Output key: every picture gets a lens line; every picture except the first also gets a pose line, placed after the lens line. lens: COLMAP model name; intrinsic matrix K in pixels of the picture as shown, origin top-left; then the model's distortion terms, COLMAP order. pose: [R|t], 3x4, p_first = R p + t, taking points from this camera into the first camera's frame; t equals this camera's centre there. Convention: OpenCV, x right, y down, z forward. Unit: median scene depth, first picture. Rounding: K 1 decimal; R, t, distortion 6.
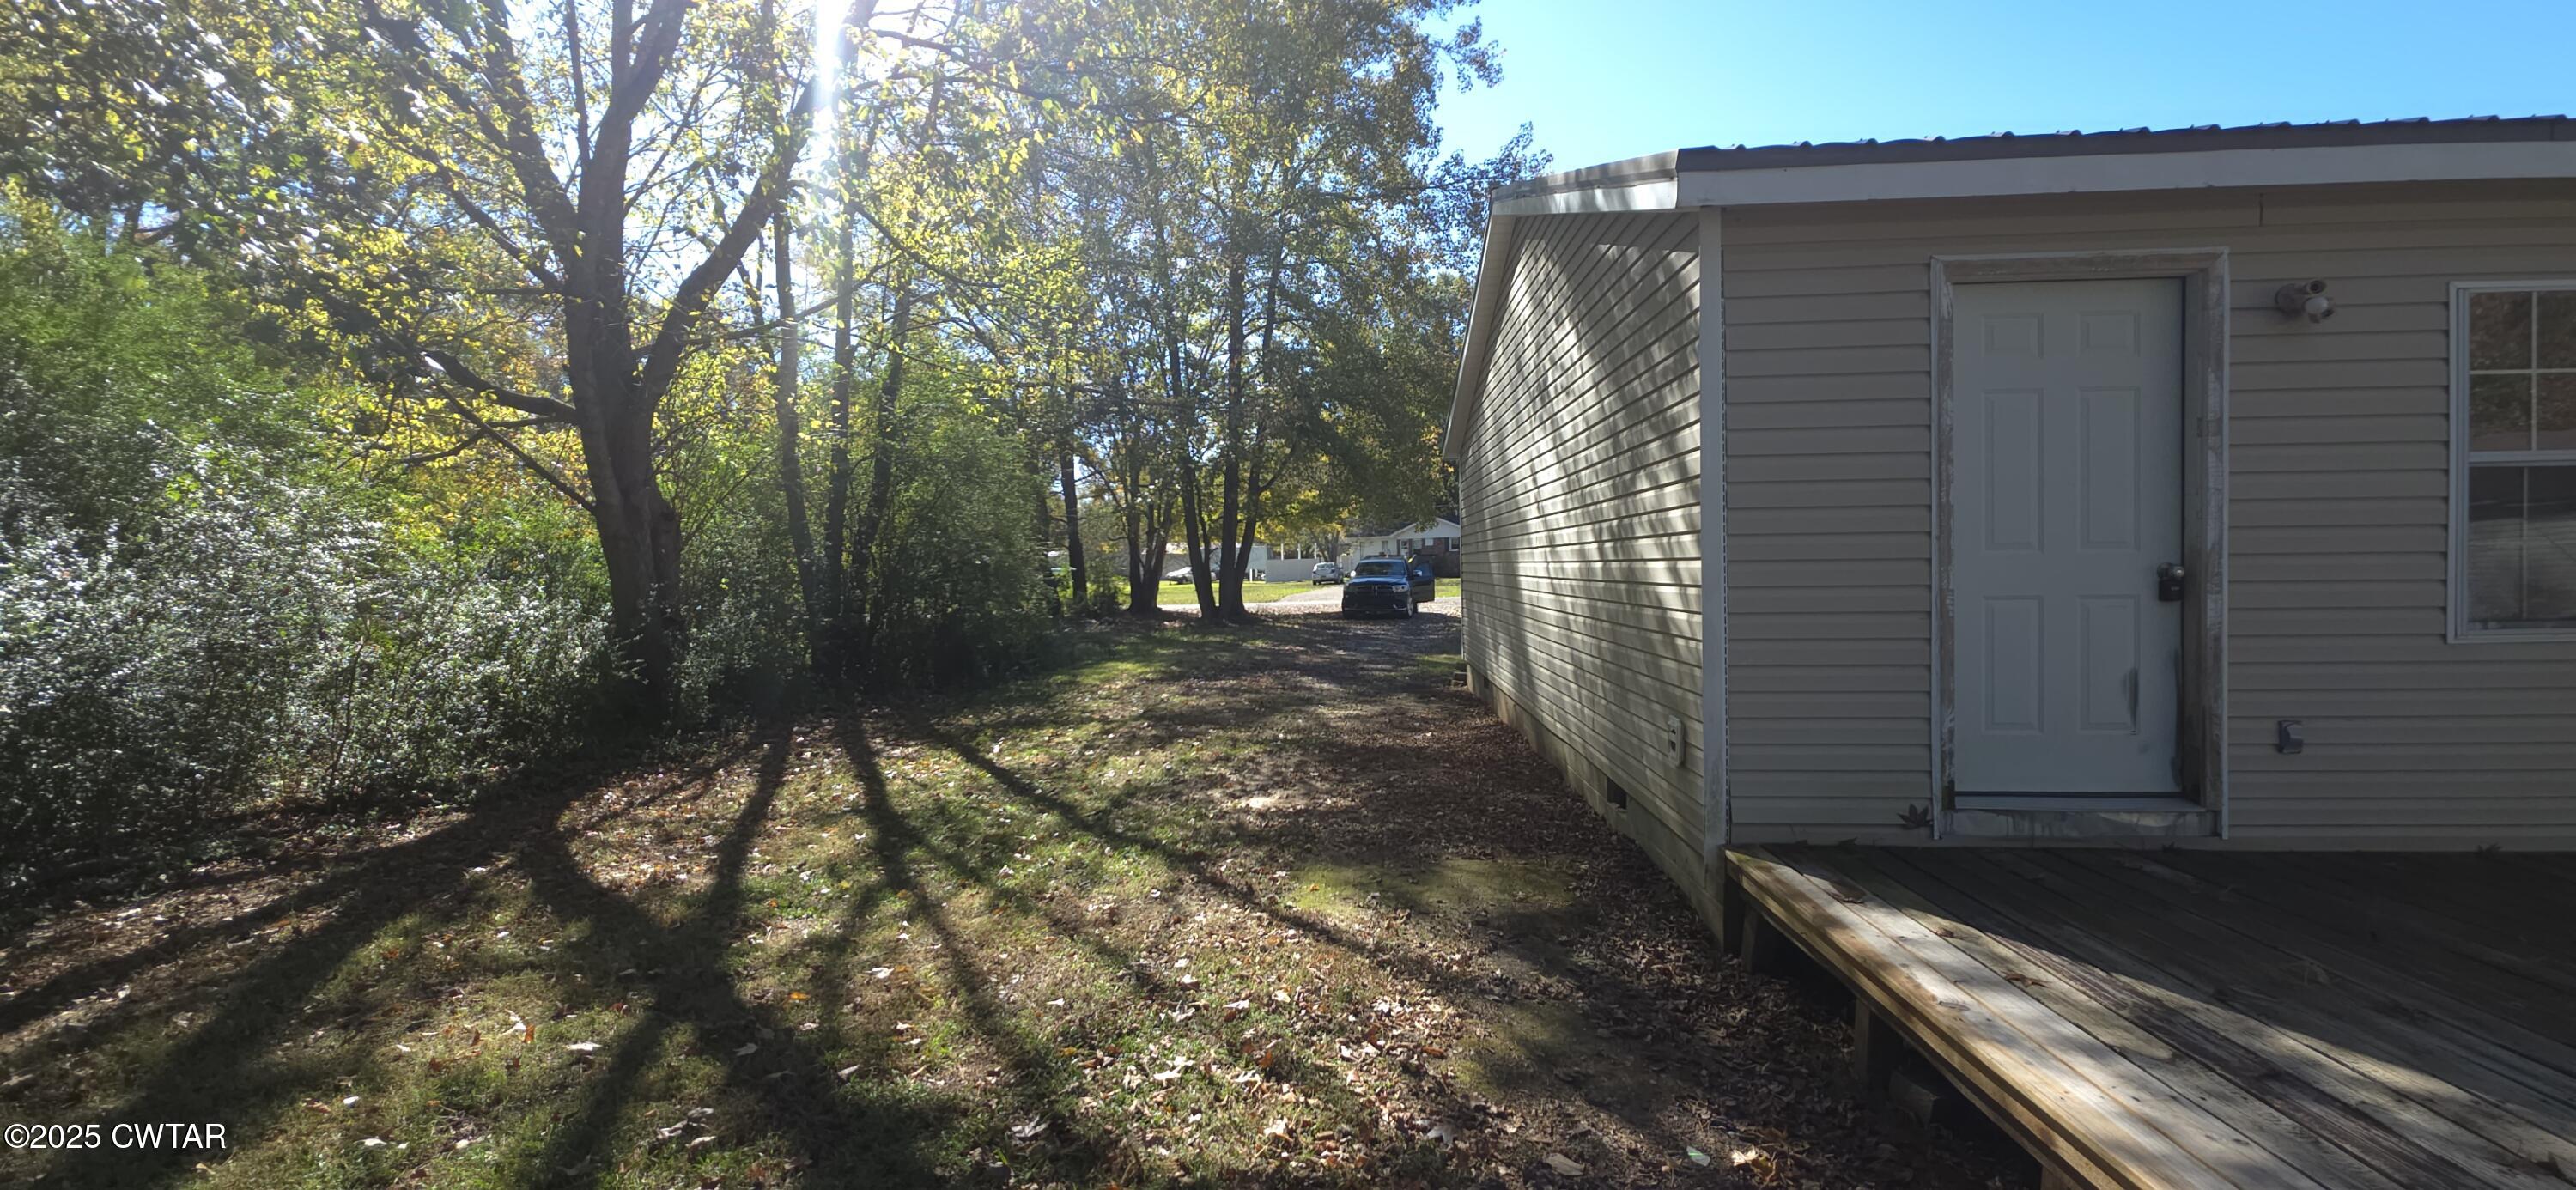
lens RADIAL K [[1020.6, 0, 1282.4], [0, 1020.6, 586.0], [0, 0, 1]] dist [0.004447, -0.003359]
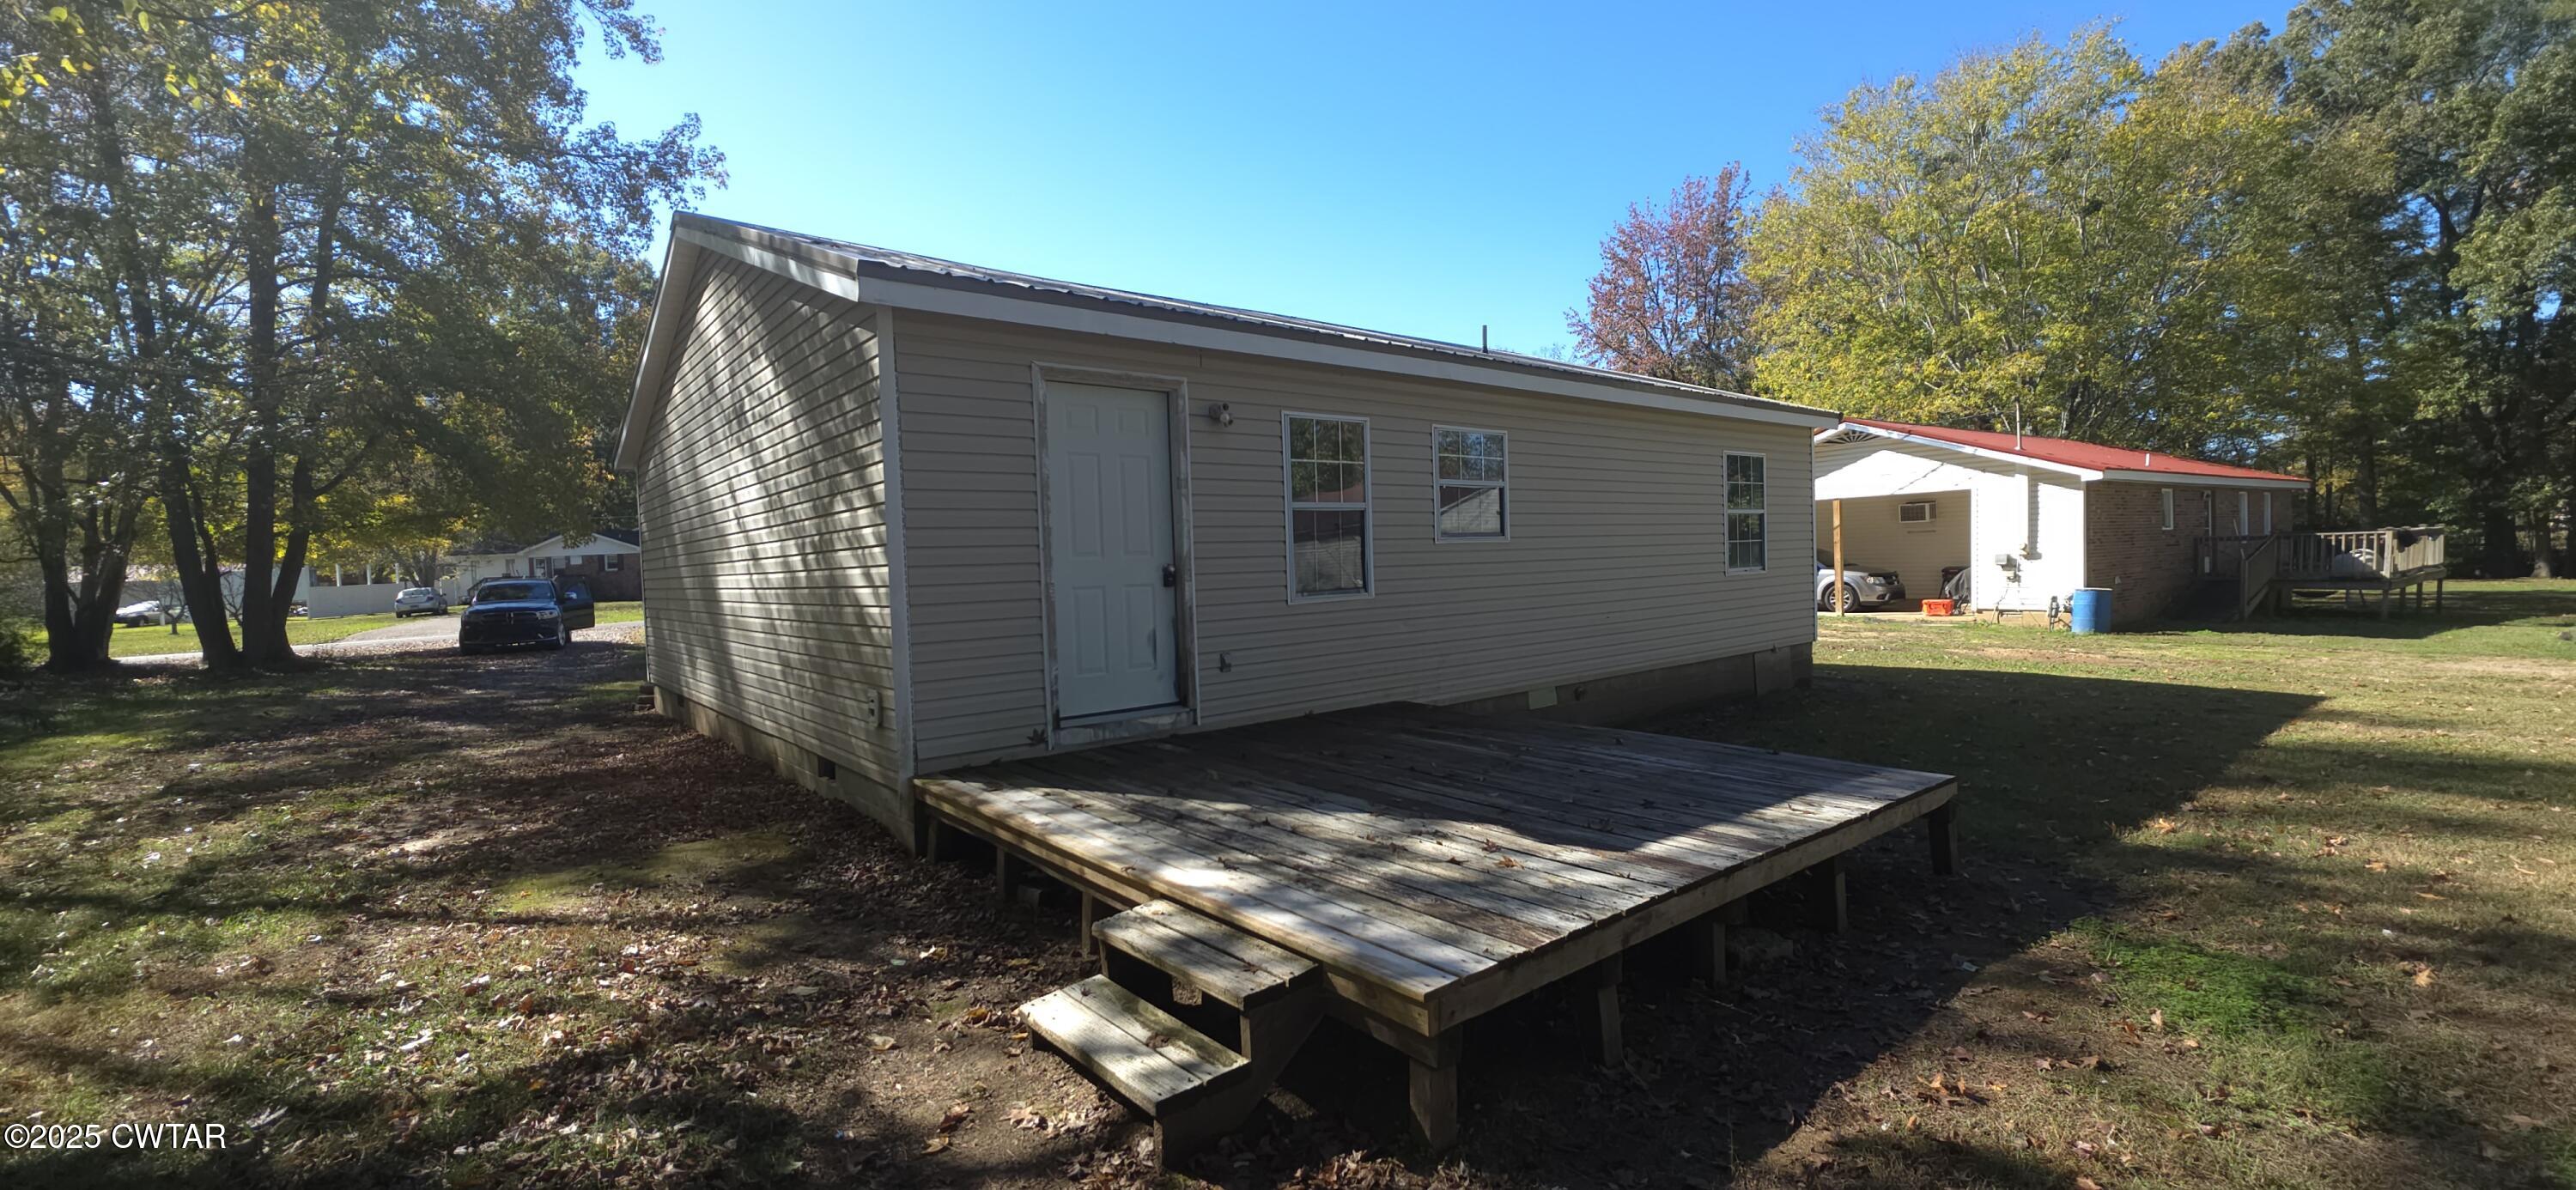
lens RADIAL K [[1020.6, 0, 1275.2], [0, 1020.6, 590.1], [0, 0, 1]] dist [0.004447, -0.003359]
pose [[0.735230, -0.030005, 0.677153, -0.108915], [0.037925, 0.999276, 0.003100, 0.018751], [-0.676756, 0.023402, 0.735835, -0.288817]]
